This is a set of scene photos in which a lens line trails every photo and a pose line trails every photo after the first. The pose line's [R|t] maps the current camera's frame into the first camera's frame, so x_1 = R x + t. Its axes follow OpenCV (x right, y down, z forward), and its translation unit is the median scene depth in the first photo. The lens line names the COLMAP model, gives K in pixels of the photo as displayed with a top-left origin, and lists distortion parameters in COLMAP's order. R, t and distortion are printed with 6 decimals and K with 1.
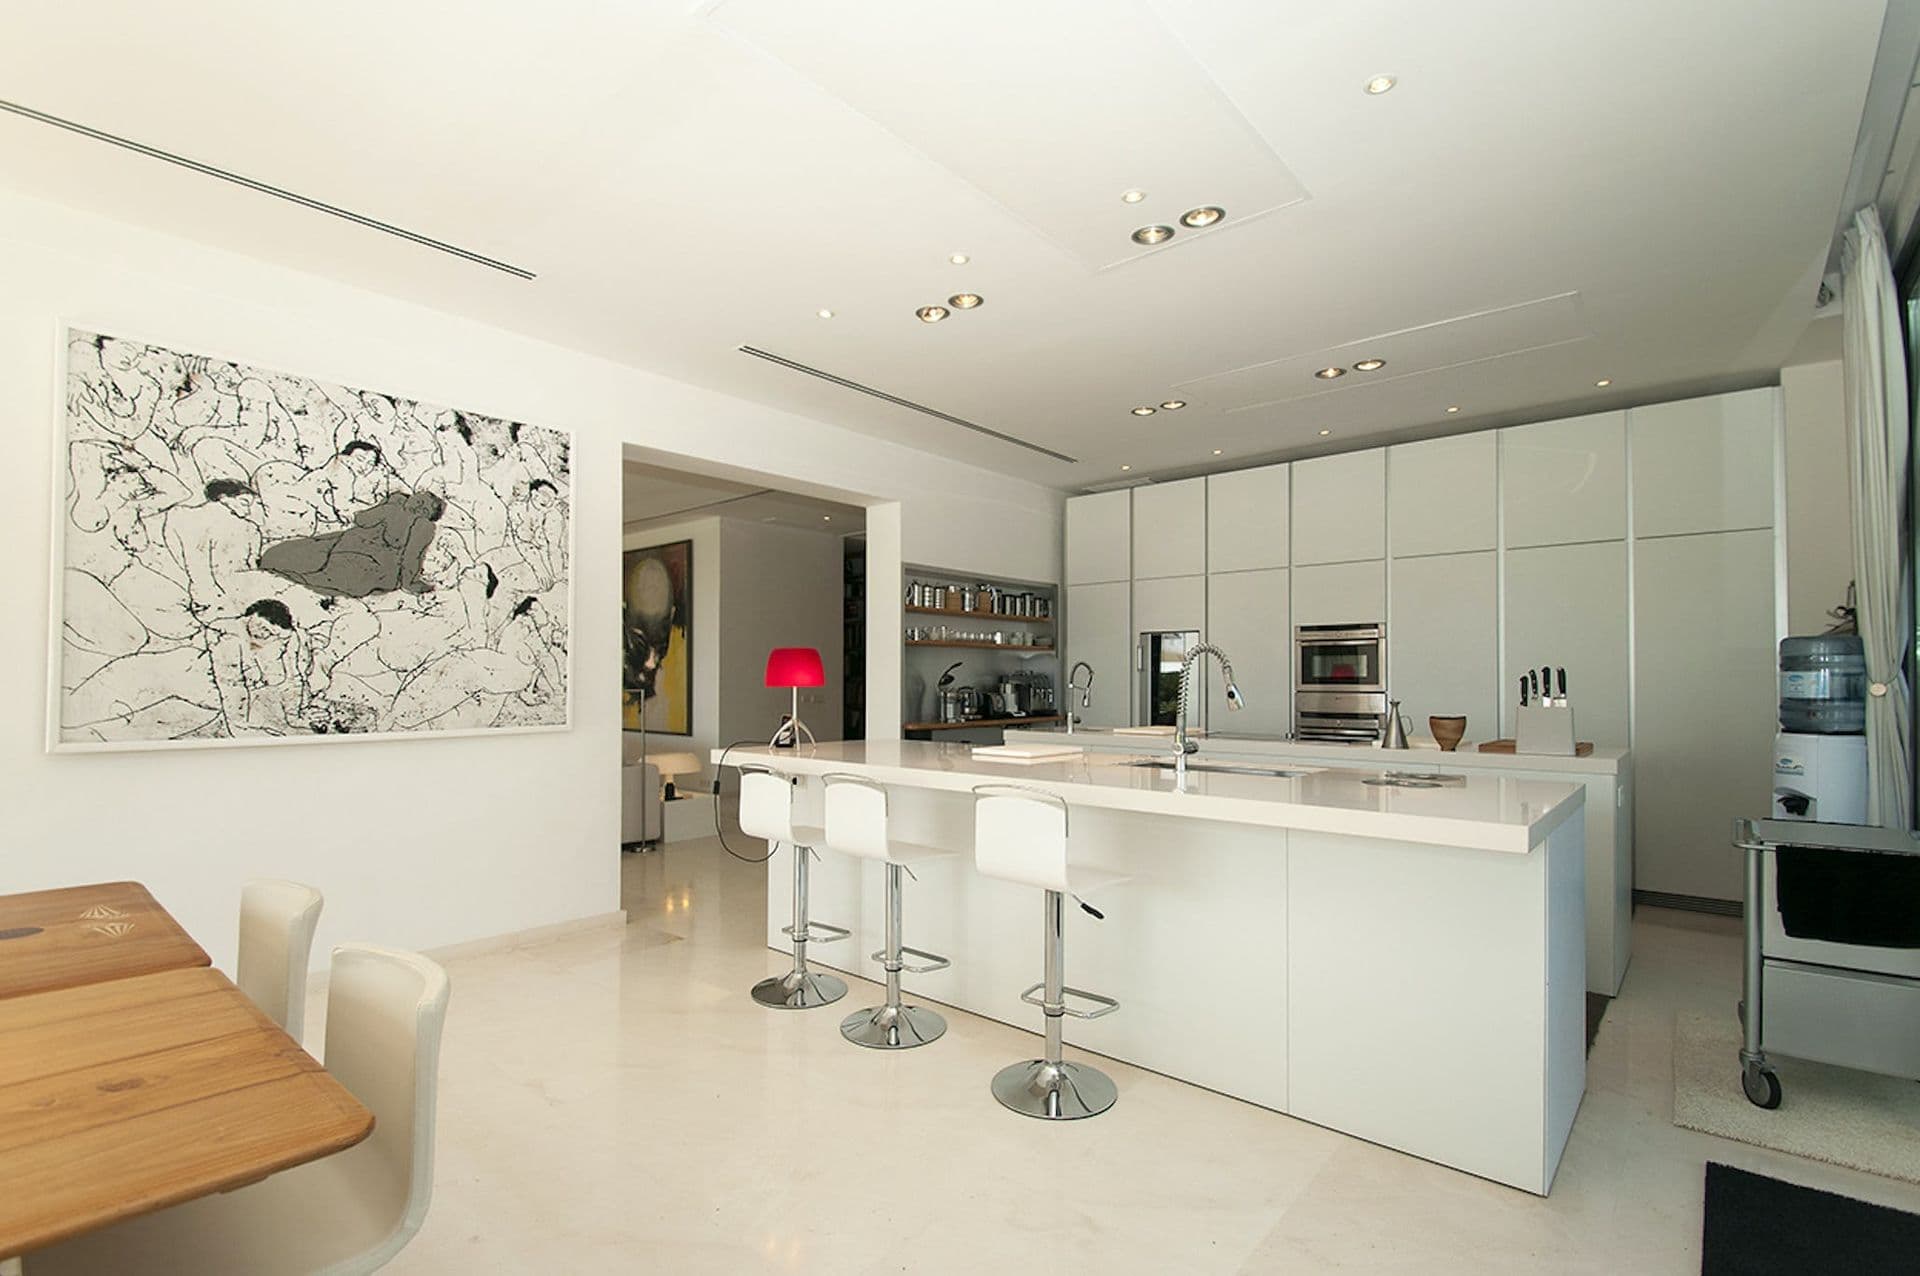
lens RADIAL K [[861.1, 0, 913.8], [0, 861.1, 673.0], [0, 0, 1]] dist [-0.024085, -0.002490]
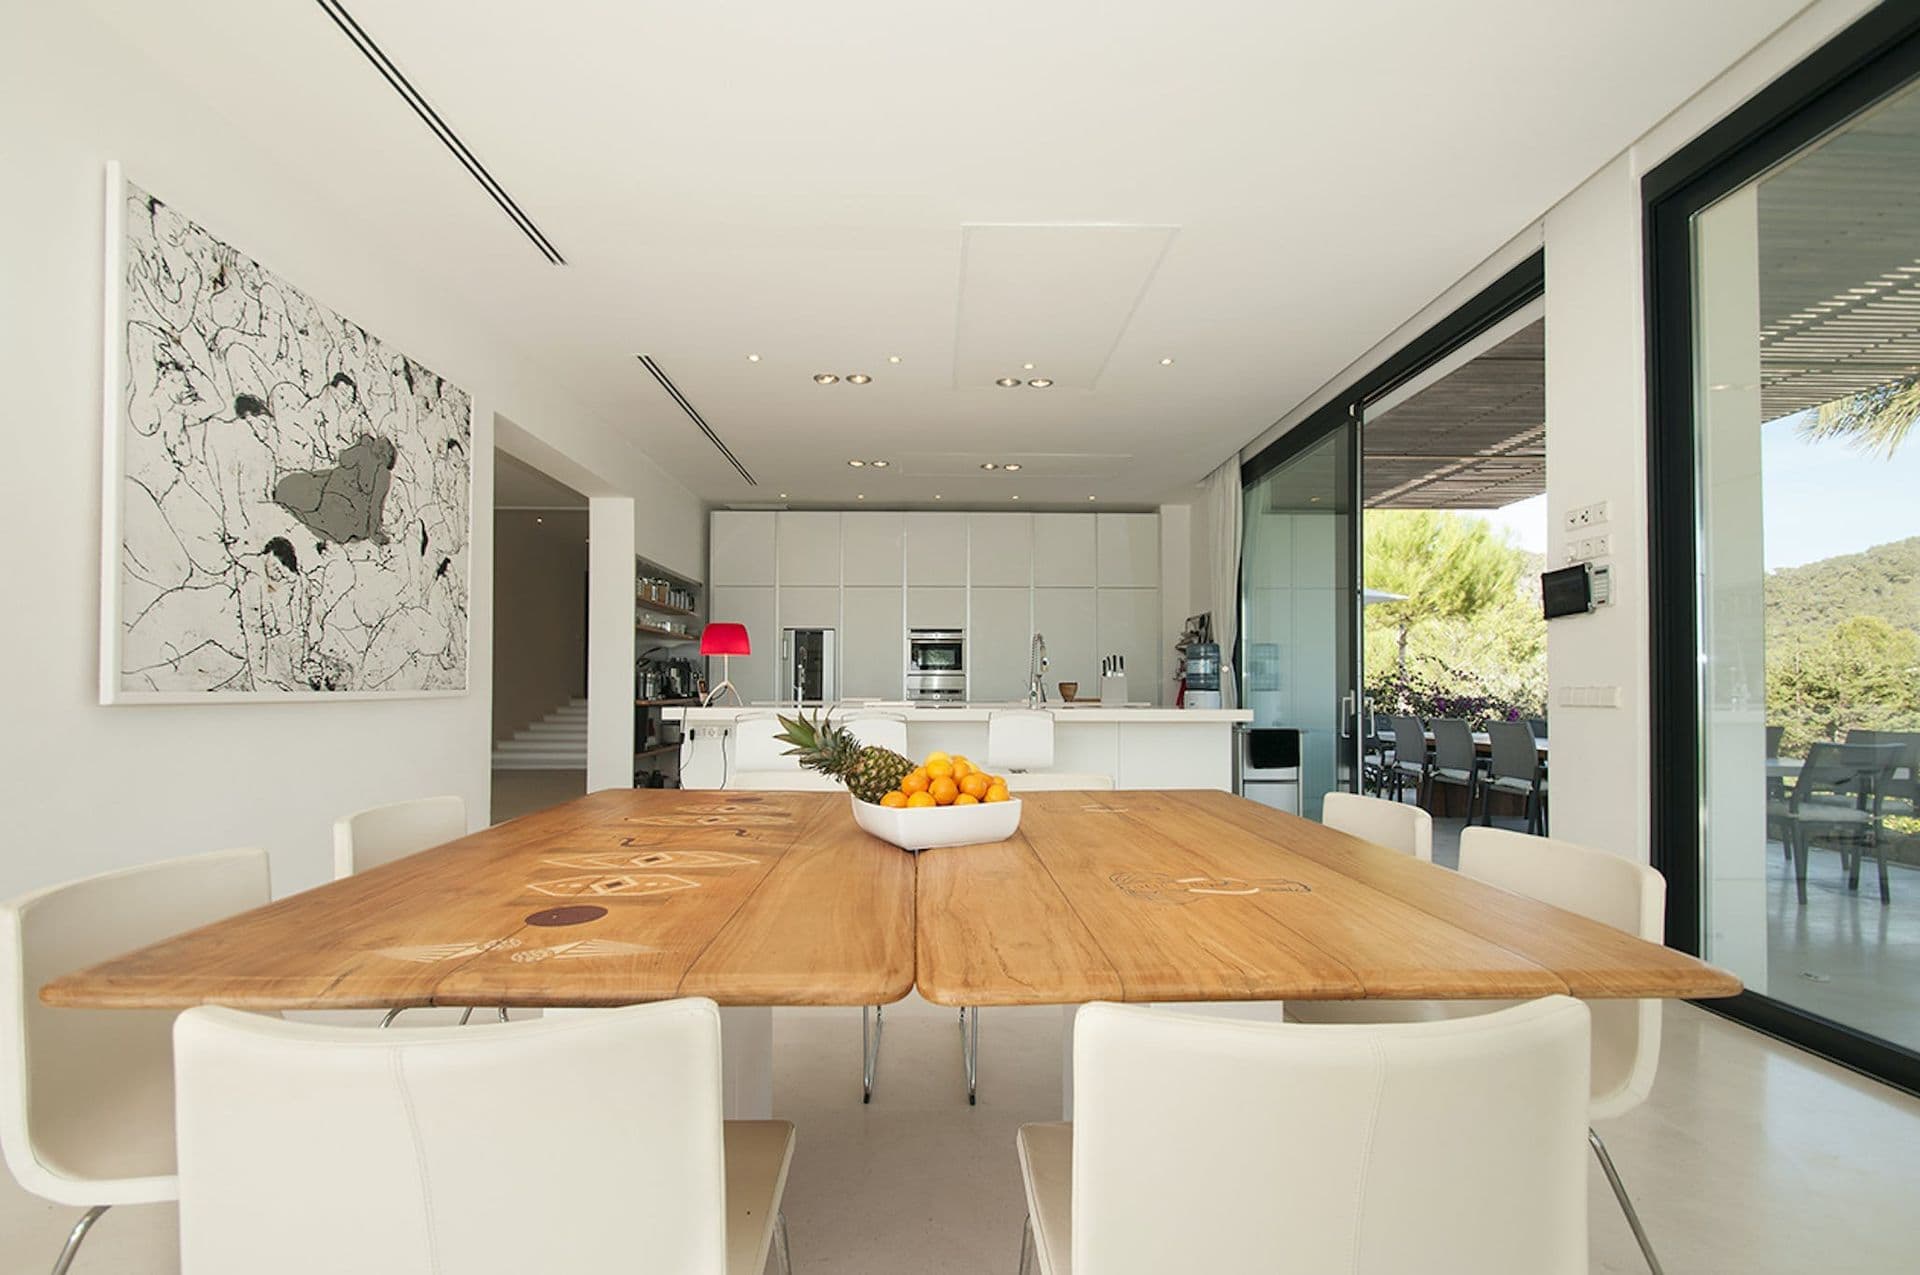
lens RADIAL K [[861.1, 0, 920.8], [0, 861.1, 685.5], [0, 0, 1]] dist [-0.024085, -0.002490]
pose [[0.739165, 0.005007, 0.673506, -0.816028], [-0.010646, 0.999934, 0.004250, 0.054450], [-0.673440, -0.010311, 0.739170, -0.101531]]
